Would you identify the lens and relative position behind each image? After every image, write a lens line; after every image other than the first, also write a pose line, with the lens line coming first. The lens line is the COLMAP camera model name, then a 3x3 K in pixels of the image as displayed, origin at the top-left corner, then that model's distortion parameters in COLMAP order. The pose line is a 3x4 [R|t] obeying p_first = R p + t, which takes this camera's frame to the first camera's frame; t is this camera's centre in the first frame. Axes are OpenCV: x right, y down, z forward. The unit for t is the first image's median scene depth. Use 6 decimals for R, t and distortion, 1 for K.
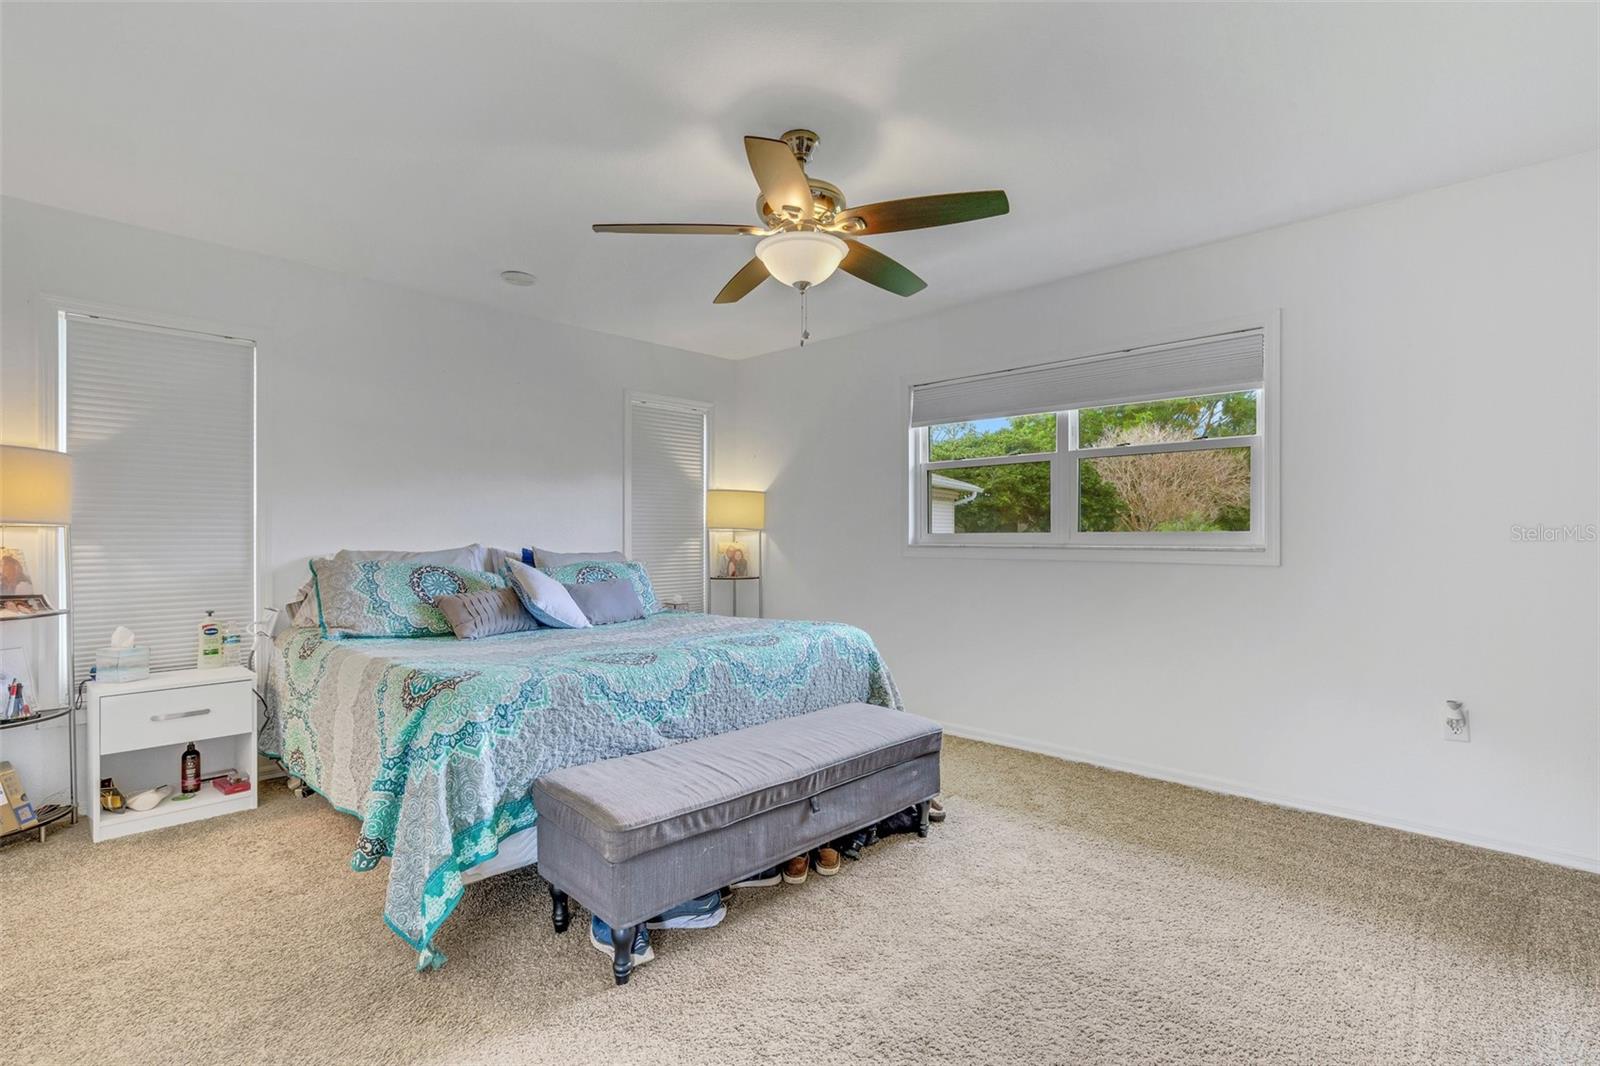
lens RADIAL K [[730.9, 0, 802.9], [0, 730.9, 536.7], [0, 0, 1]] dist [-0.002592, 0.000987]
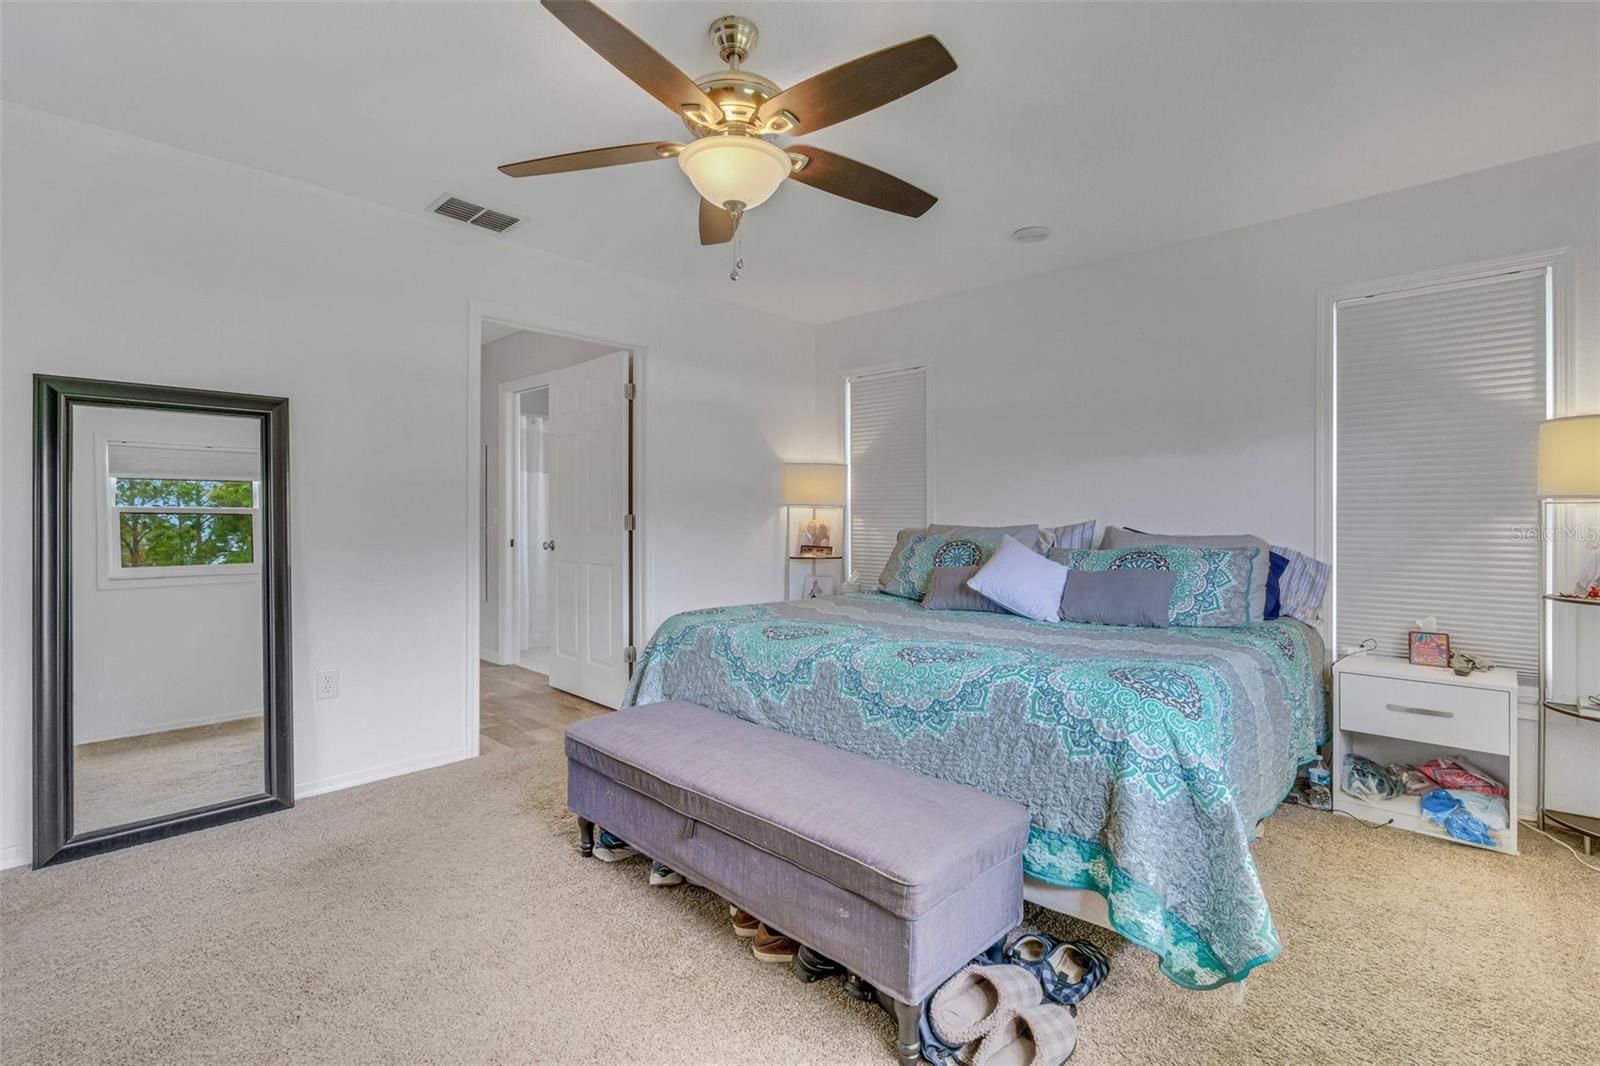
lens RADIAL K [[730.9, 0, 804.2], [0, 730.9, 520.7], [0, 0, 1]] dist [-0.002592, 0.000987]
pose [[0.020043, 0.009151, -0.999757, 0.725749], [-0.001232, 0.999958, 0.009128, 0.001959], [0.999798, 0.001049, 0.020053, 0.940438]]
